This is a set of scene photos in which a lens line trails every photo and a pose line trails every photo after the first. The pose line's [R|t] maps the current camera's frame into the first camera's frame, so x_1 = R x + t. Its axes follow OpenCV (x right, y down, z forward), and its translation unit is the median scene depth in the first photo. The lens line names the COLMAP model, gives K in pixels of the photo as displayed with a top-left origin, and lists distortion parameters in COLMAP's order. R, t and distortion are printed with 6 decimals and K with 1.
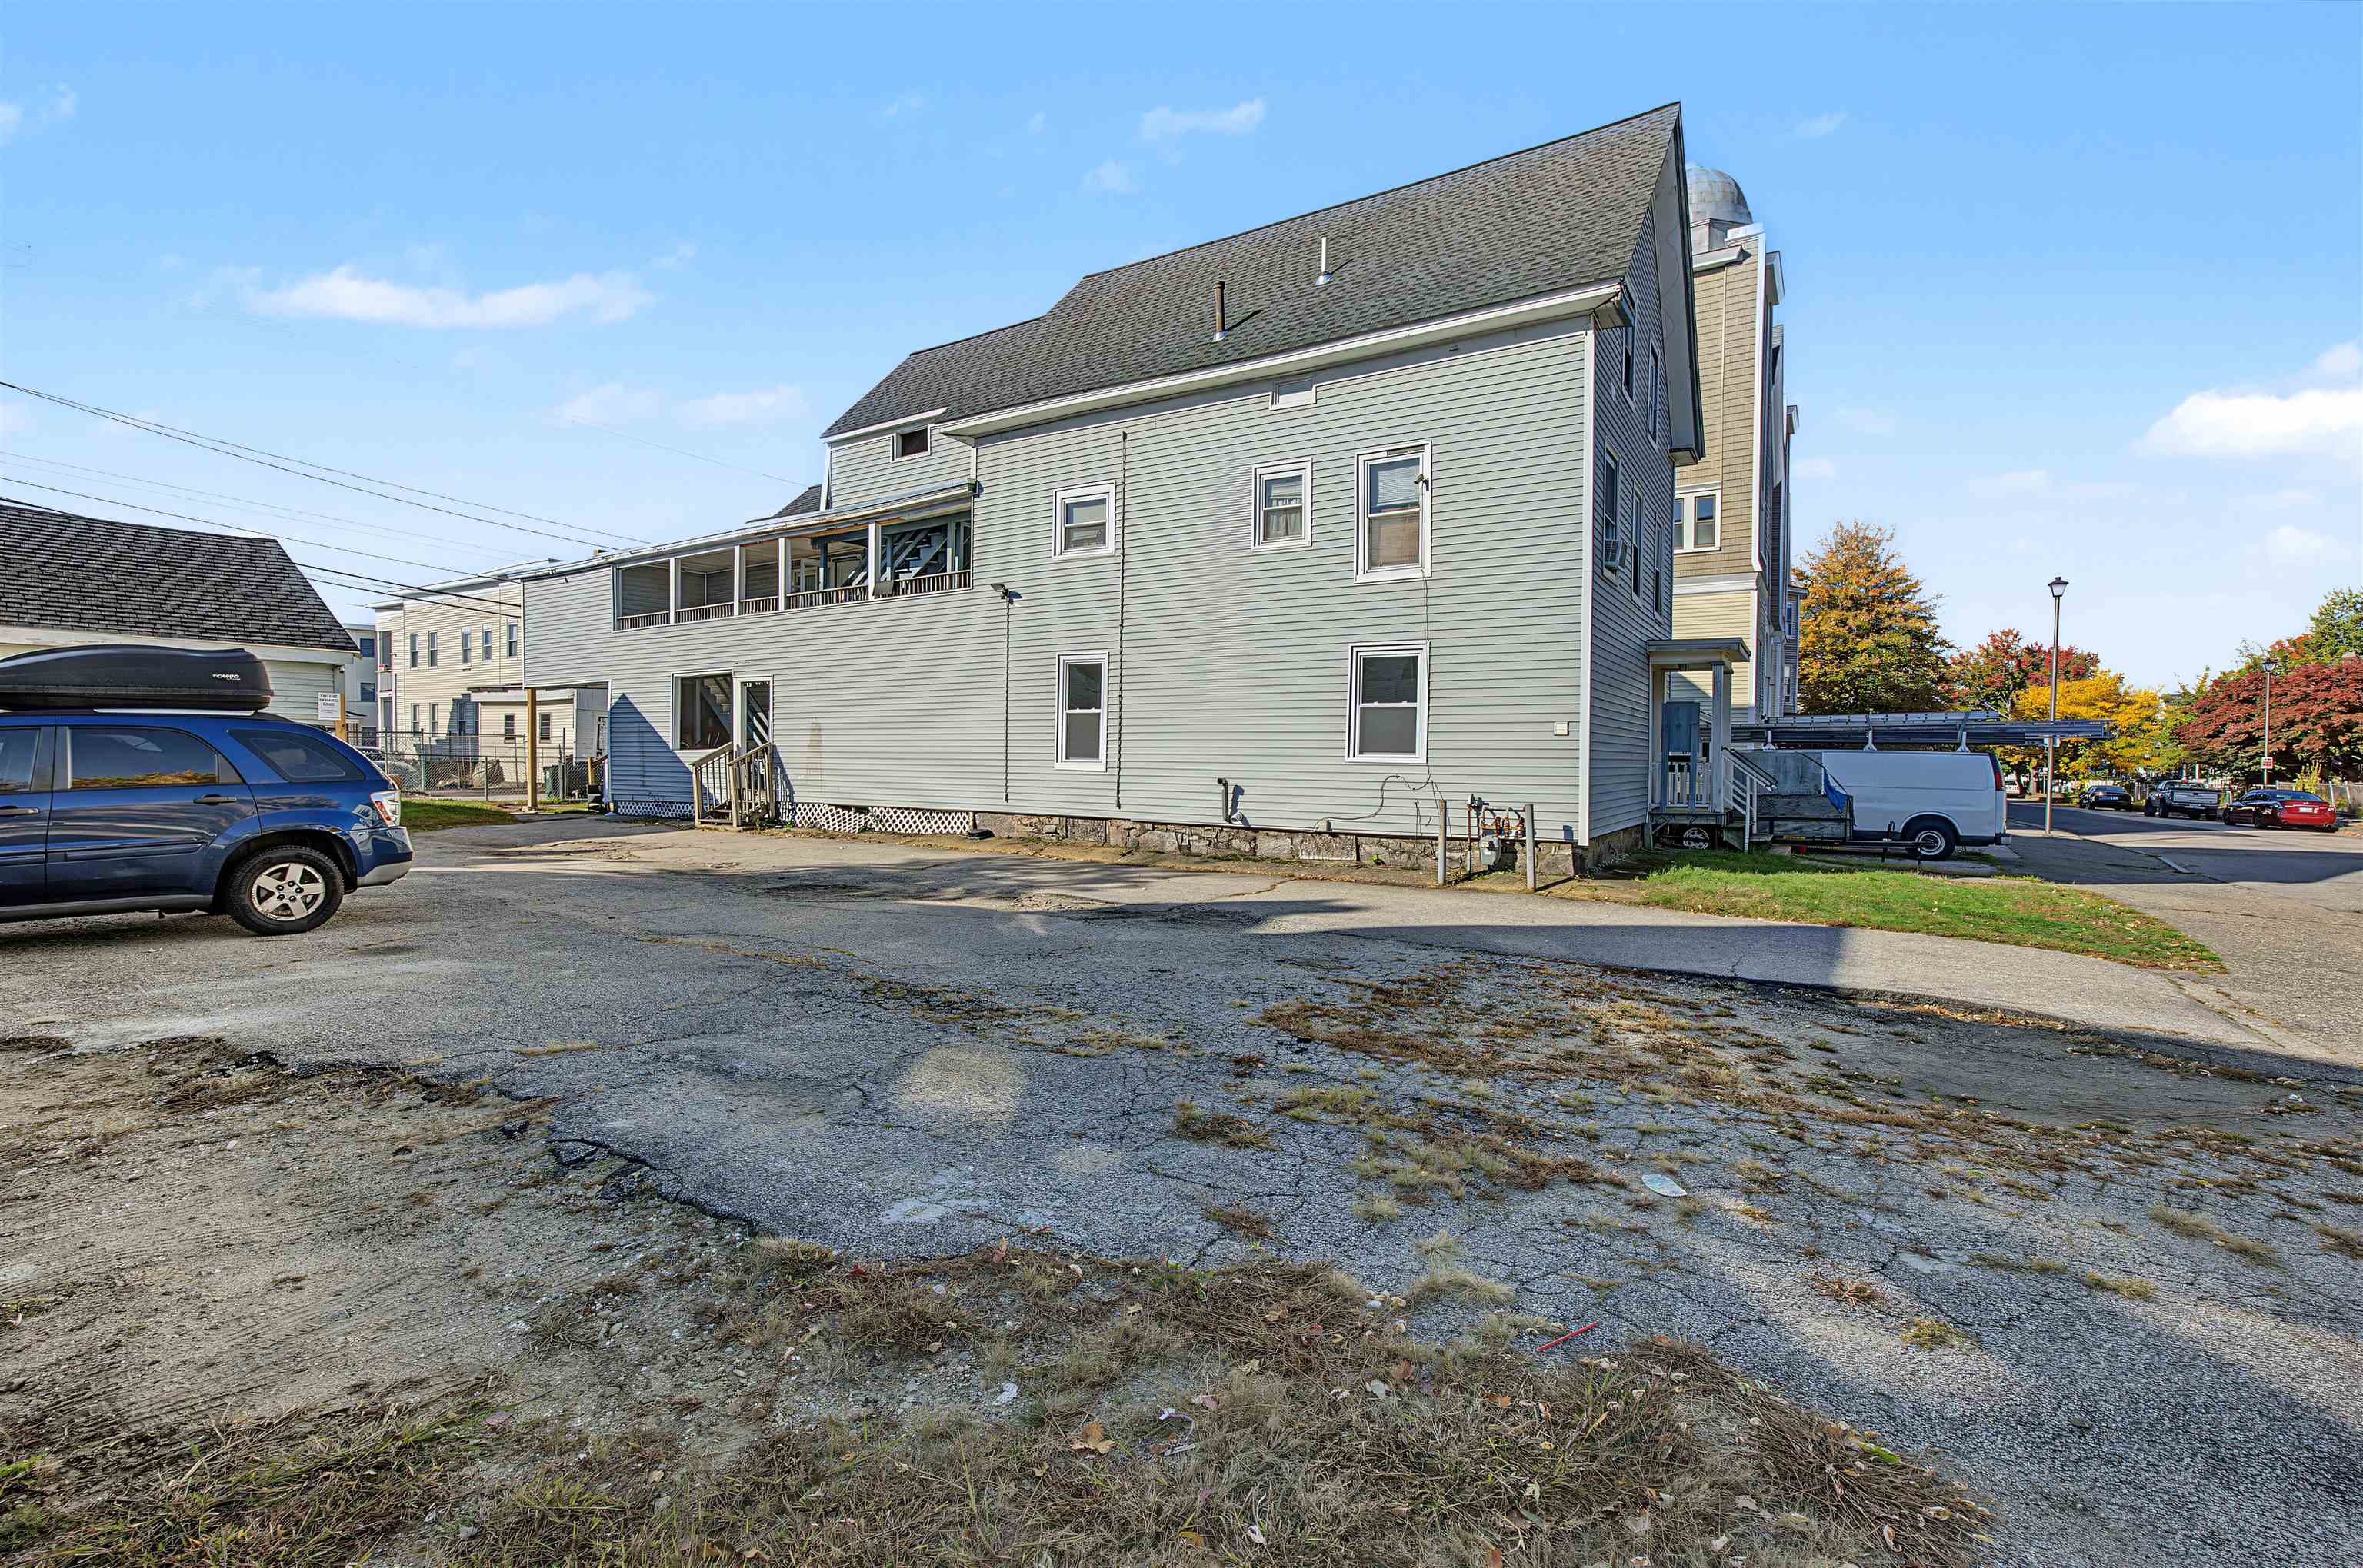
lens RADIAL K [[1047.0, 0, 1173.9], [0, 1047.0, 780.3], [0, 0, 1]] dist [-0.021859, 0.009059]
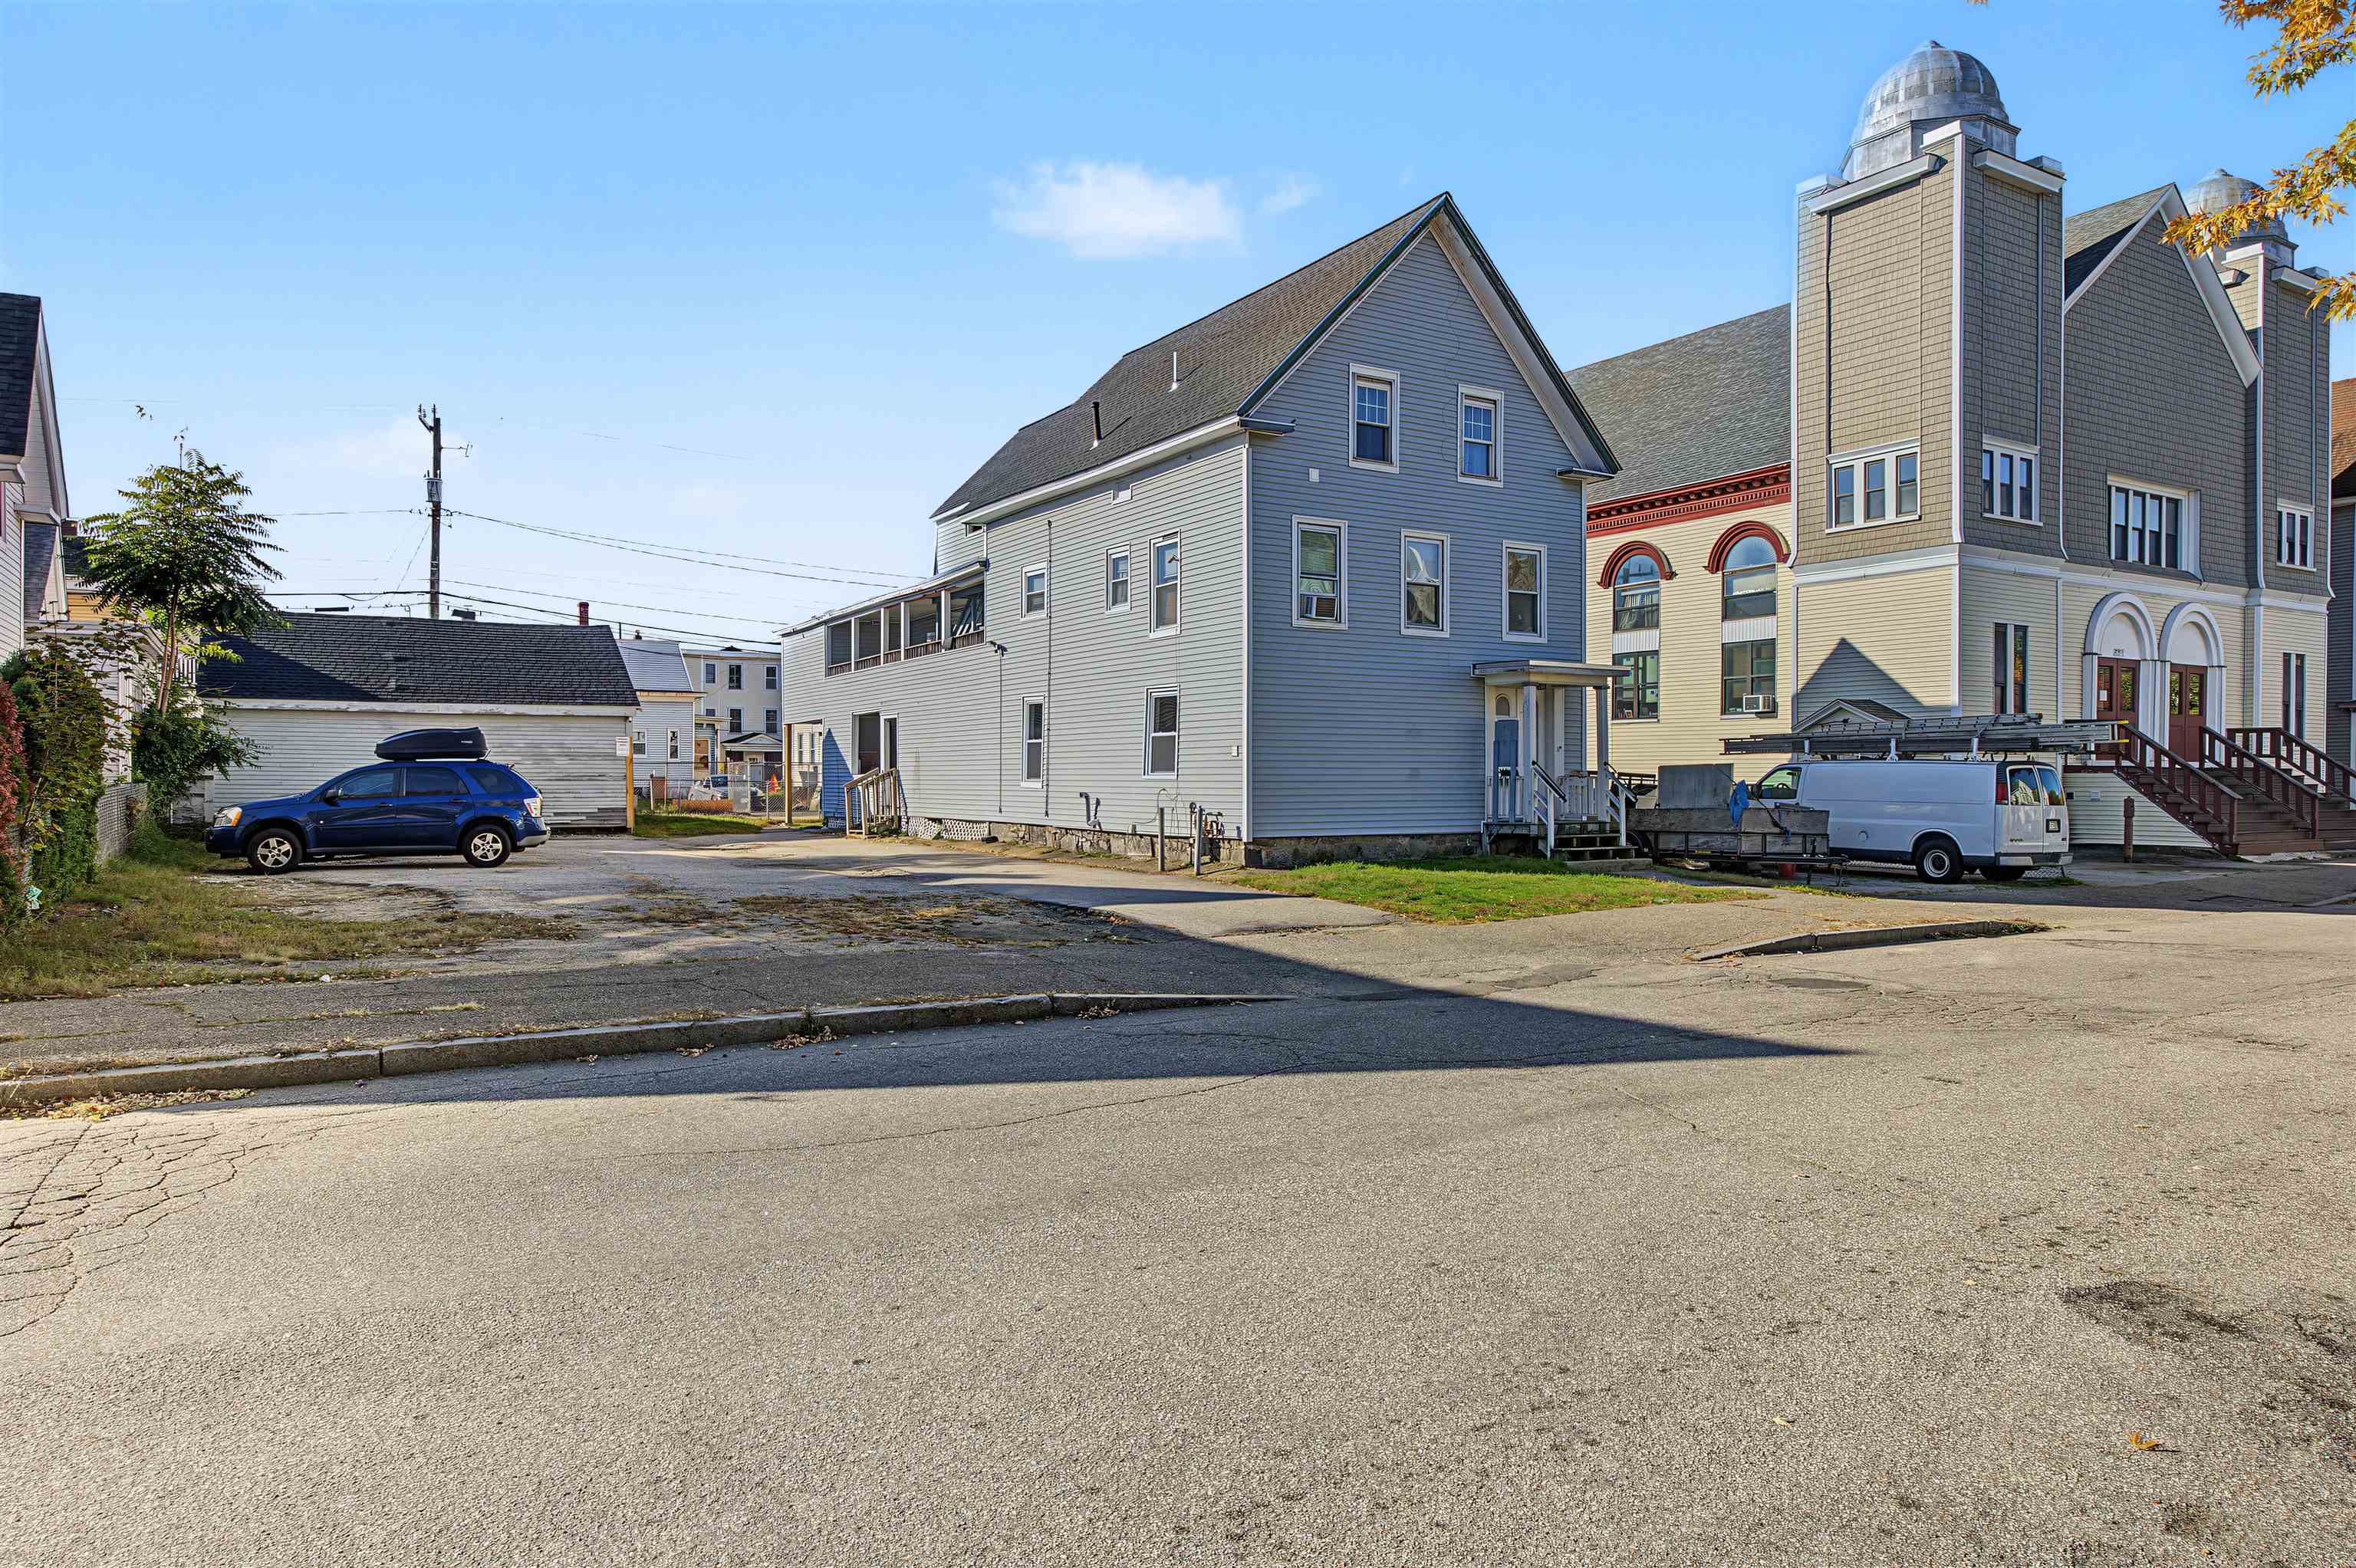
lens RADIAL K [[1491.3, 0, 1183.3], [0, 1491.3, 793.3], [0, 0, 1]] dist [-0.018140, -0.000367]
pose [[0.893335, -0.005227, -0.449362, 0.914225], [-0.000486, 0.999921, -0.012596, 0.020457], [0.449392, 0.011471, 0.893261, -0.543218]]
